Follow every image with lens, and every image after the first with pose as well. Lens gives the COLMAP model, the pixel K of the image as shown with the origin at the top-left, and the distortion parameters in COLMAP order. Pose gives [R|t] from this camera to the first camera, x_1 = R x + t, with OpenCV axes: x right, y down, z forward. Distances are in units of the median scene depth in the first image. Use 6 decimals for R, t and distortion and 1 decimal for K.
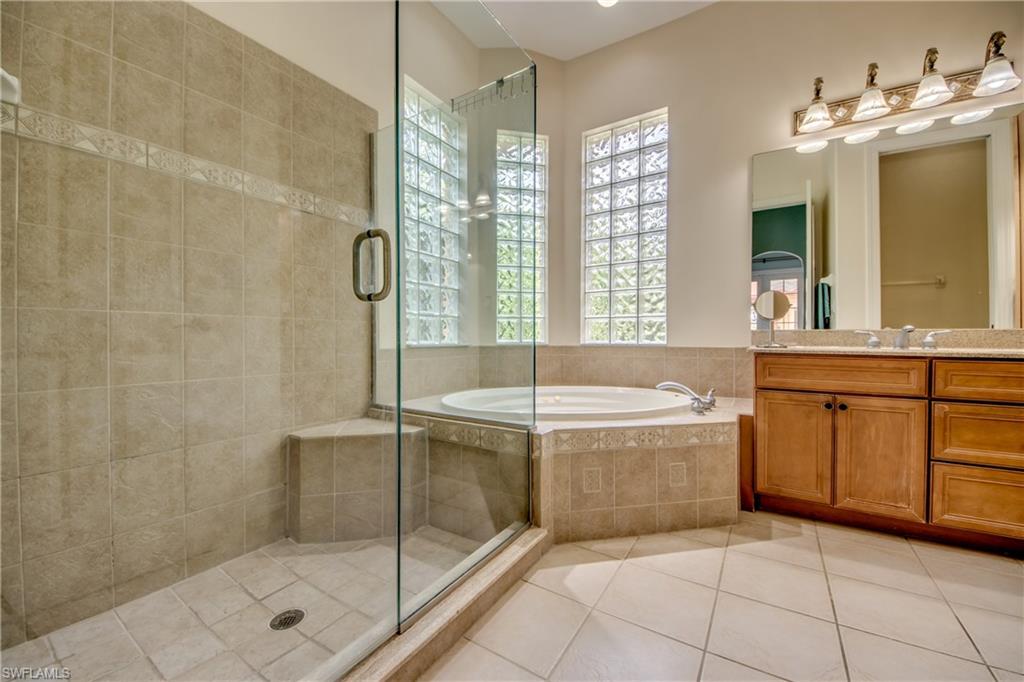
lens RADIAL K [[395.0, 0, 501.9], [0, 395.0, 340.2], [0, 0, 1]] dist [0.029118, -0.024783]
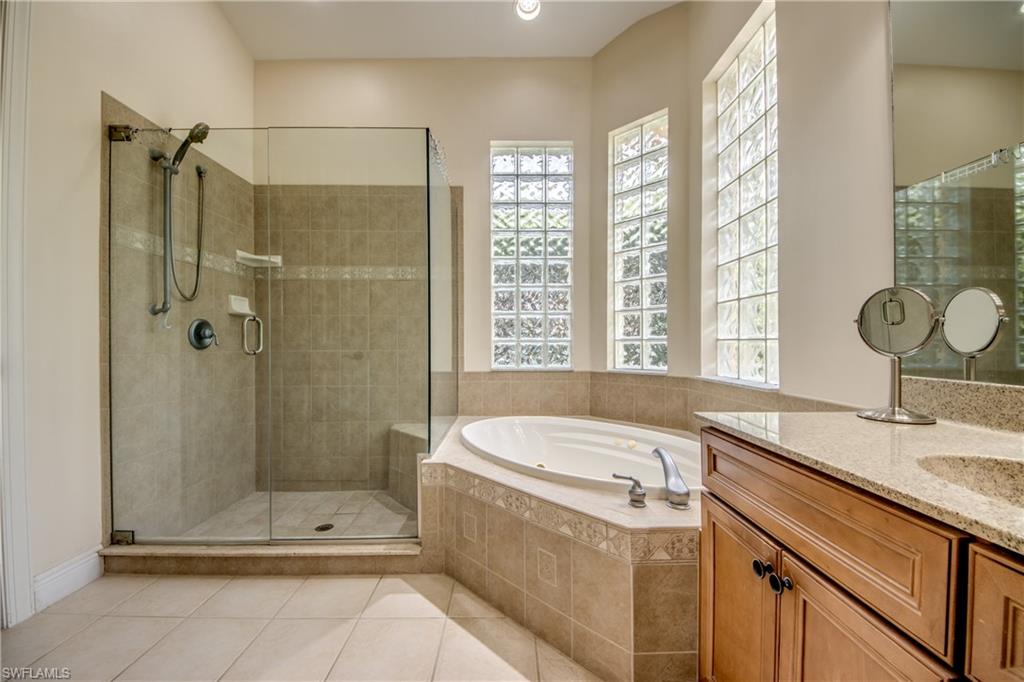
lens RADIAL K [[395.0, 0, 501.9], [0, 395.0, 340.2], [0, 0, 1]] dist [0.029118, -0.024783]
pose [[0.546179, -0.009165, -0.837618, 1.061284], [-0.001322, 0.999929, -0.011803, -0.082740], [0.837667, 0.007553, 0.546128, 0.534099]]
